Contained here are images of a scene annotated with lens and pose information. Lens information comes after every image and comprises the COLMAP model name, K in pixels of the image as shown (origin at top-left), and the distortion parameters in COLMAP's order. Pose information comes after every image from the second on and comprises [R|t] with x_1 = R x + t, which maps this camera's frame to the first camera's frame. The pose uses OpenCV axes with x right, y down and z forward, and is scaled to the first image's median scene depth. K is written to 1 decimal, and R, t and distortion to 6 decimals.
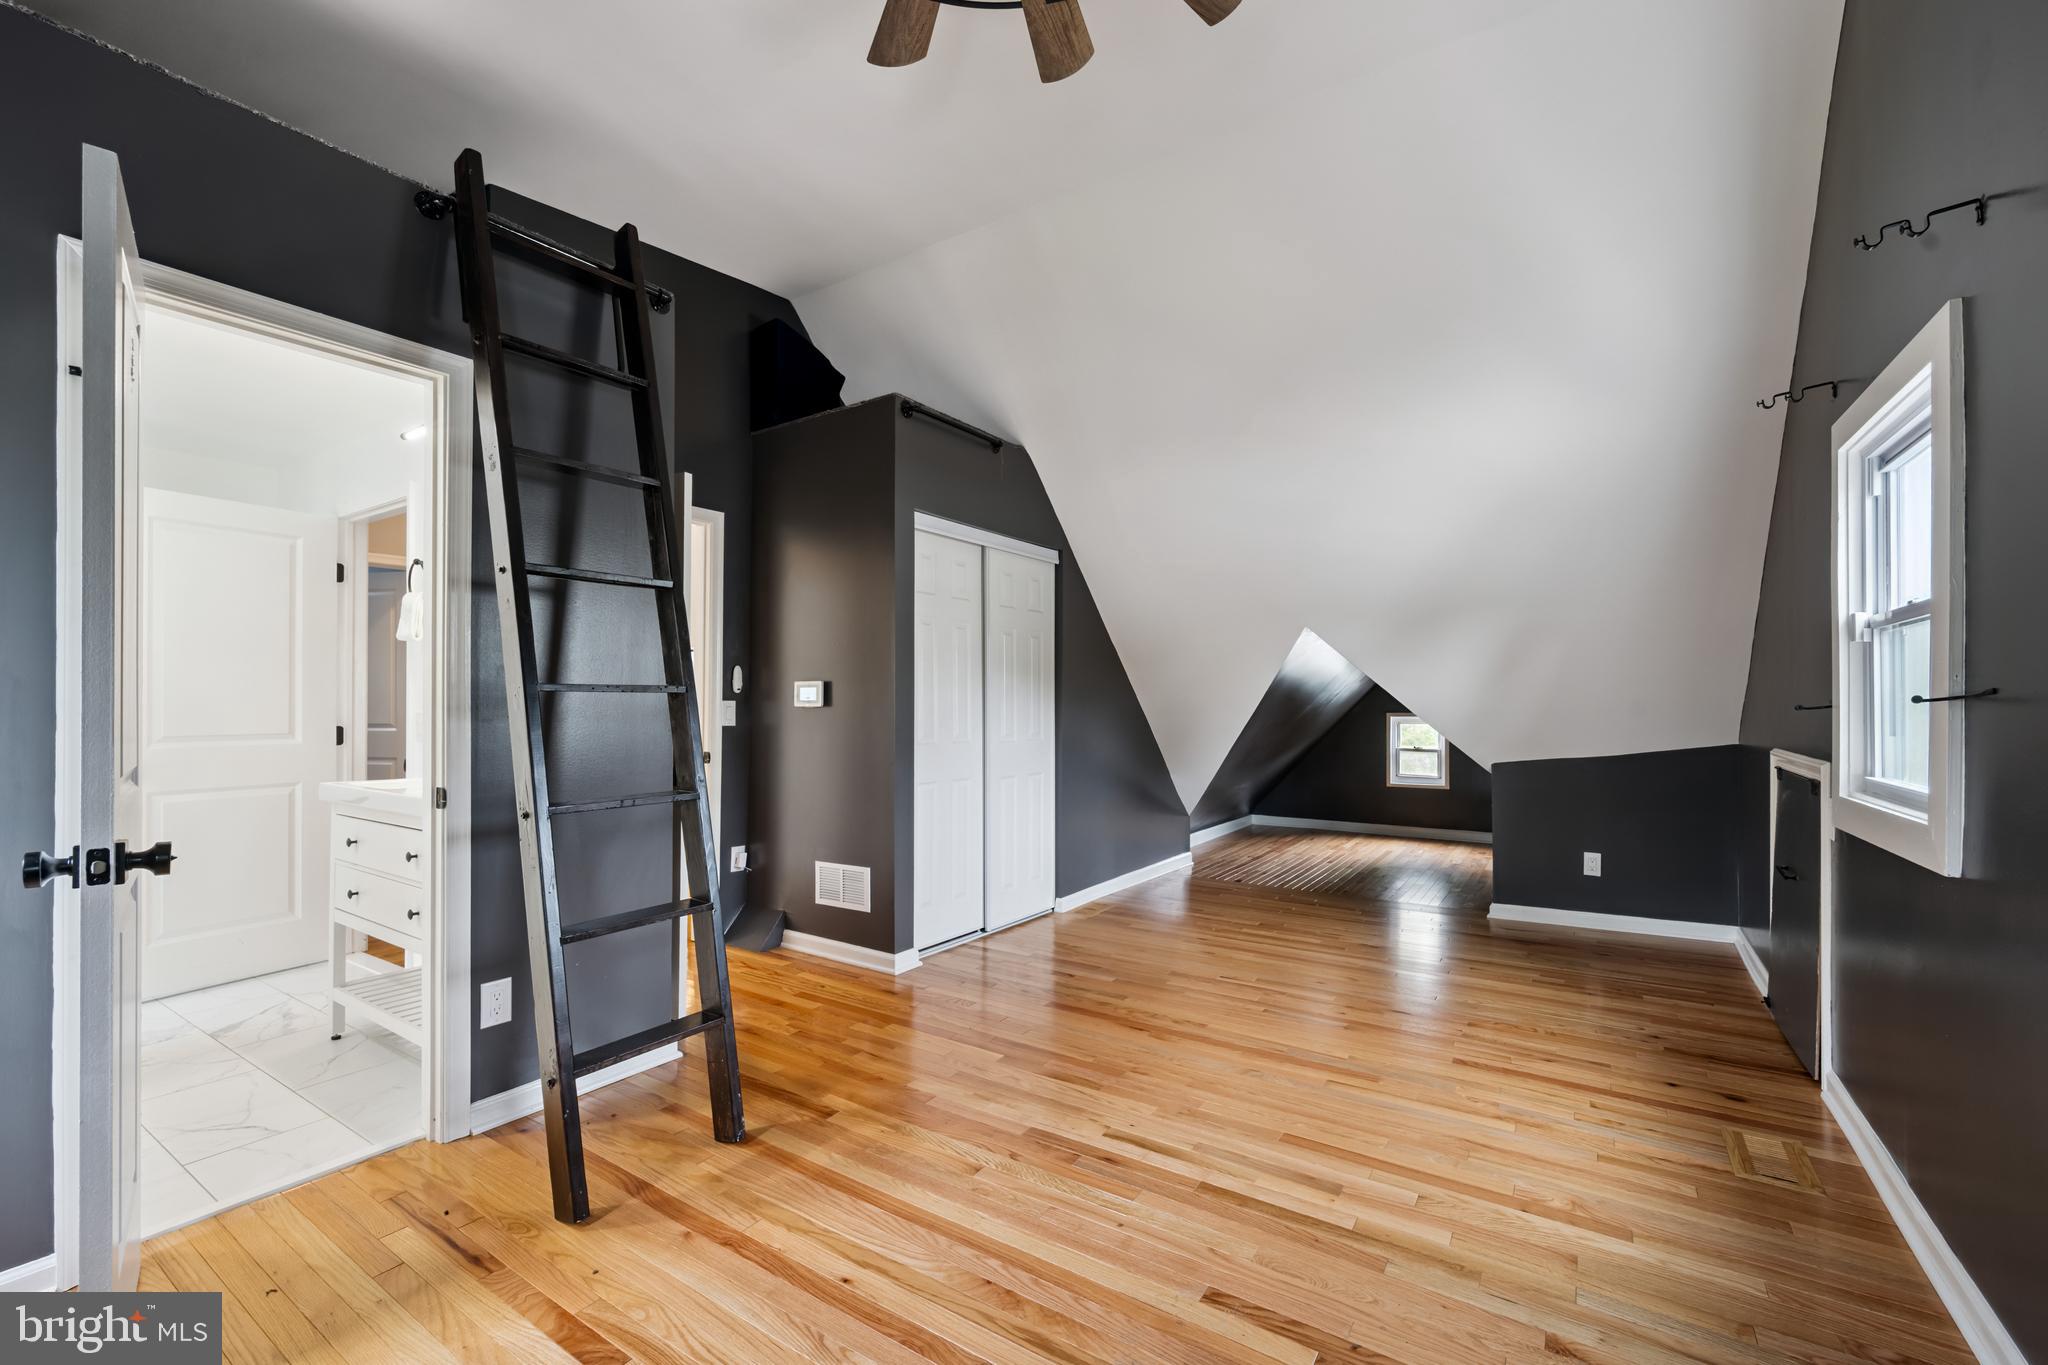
lens RADIAL K [[832.4, 0, 1032.3], [0, 832.4, 689.1], [0, 0, 1]] dist [0.001392, -0.000755]
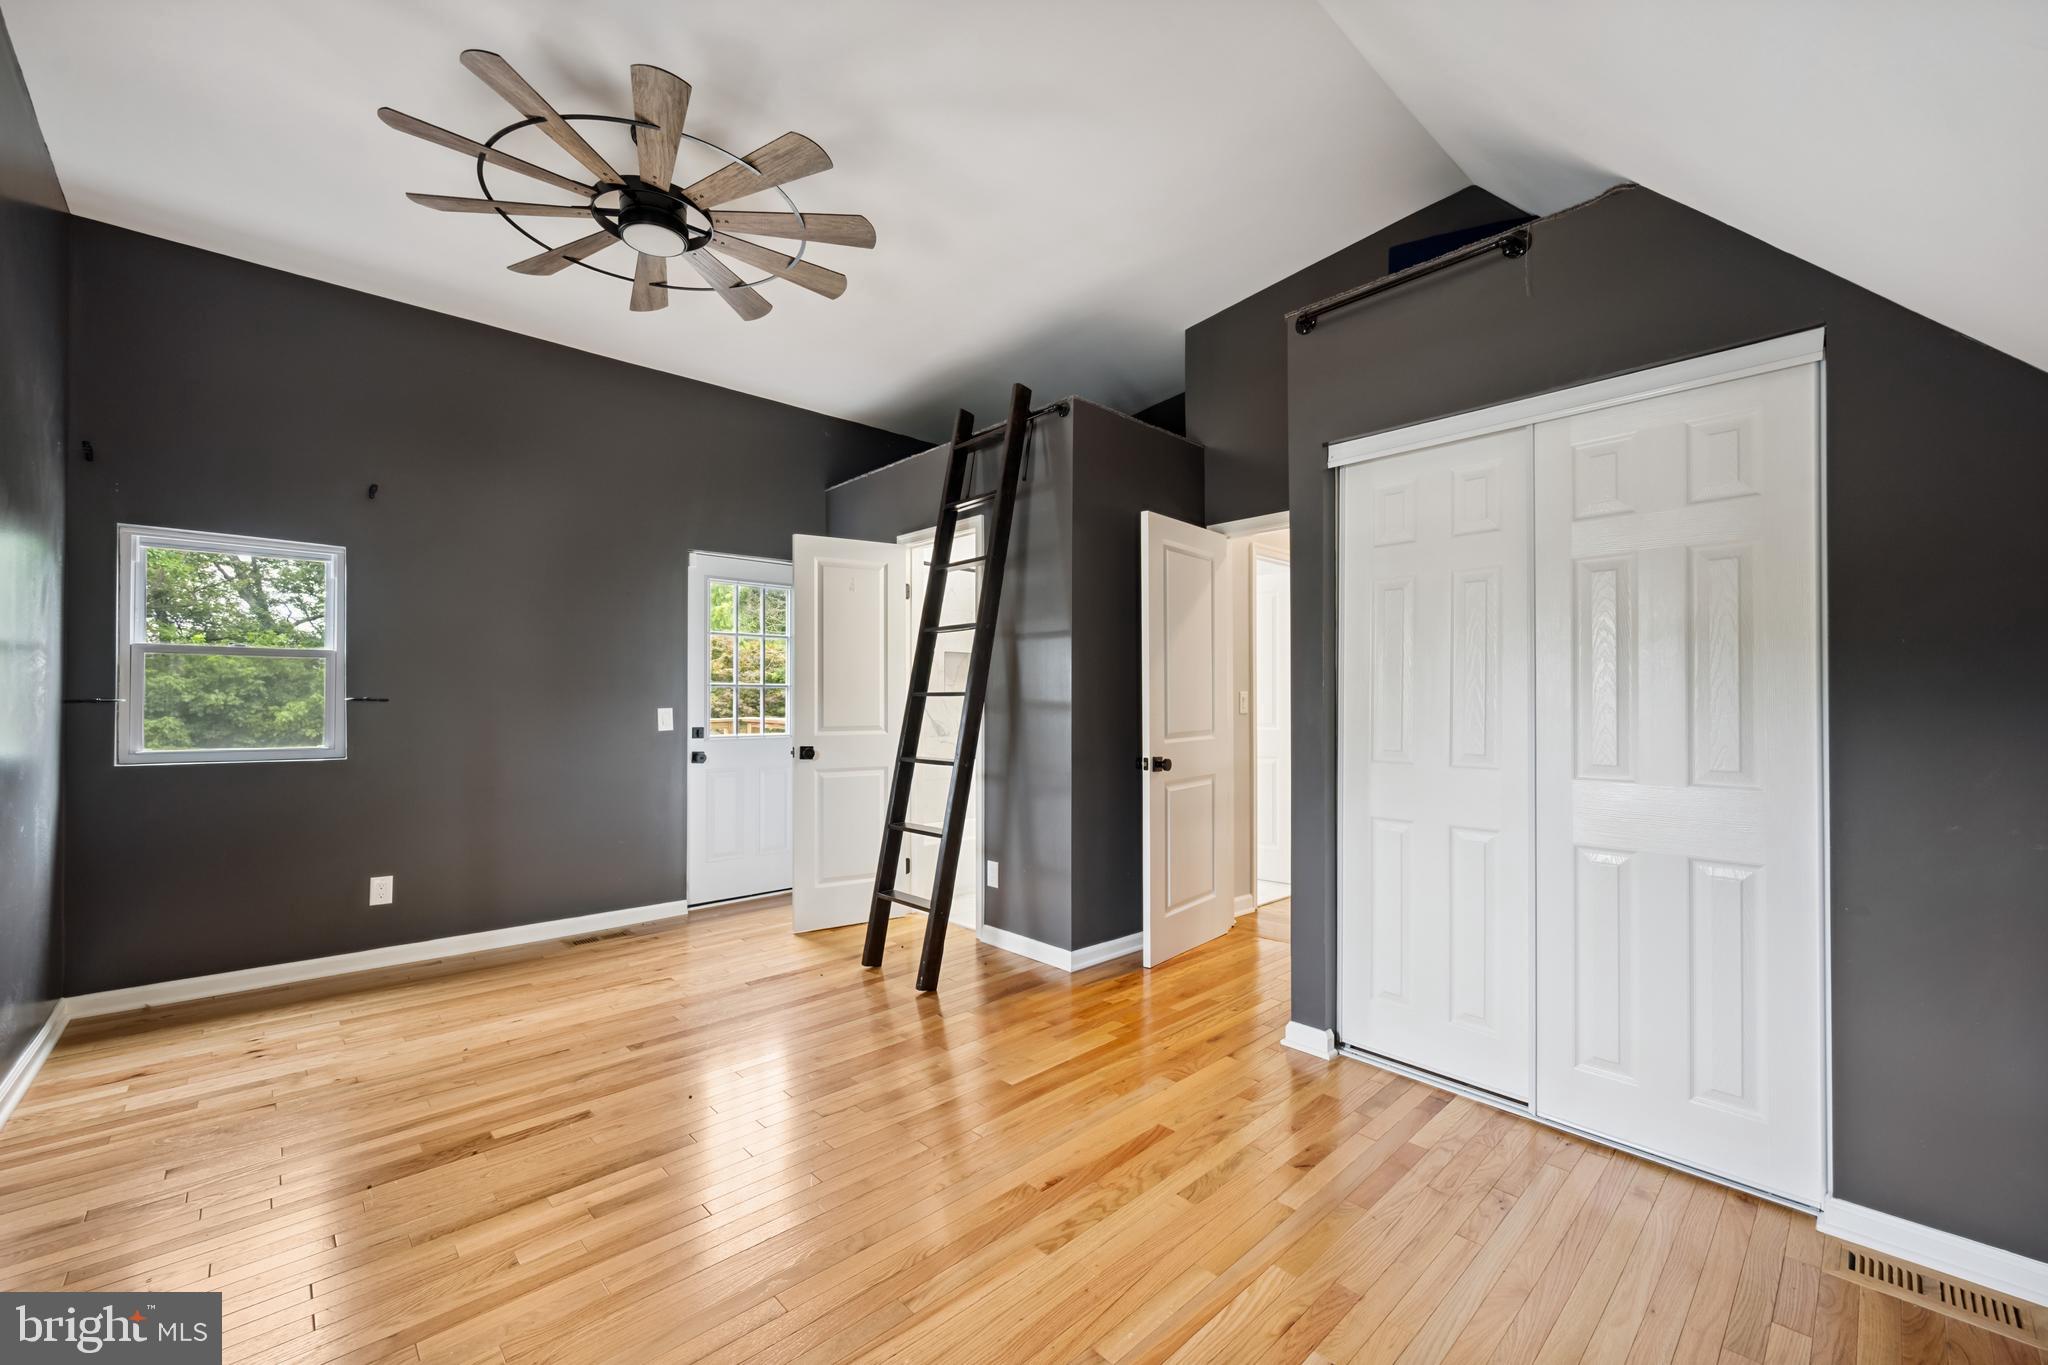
lens RADIAL K [[815.4, 0, 1035.4], [0, 815.4, 681.1], [0, 0, 1]] dist [-0.000862, 0.000008]
pose [[-0.211486, -0.024798, -0.977066, 0.780139], [0.013593, 0.999507, -0.028310, 0.018414], [0.977287, -0.019269, -0.211045, 1.120021]]
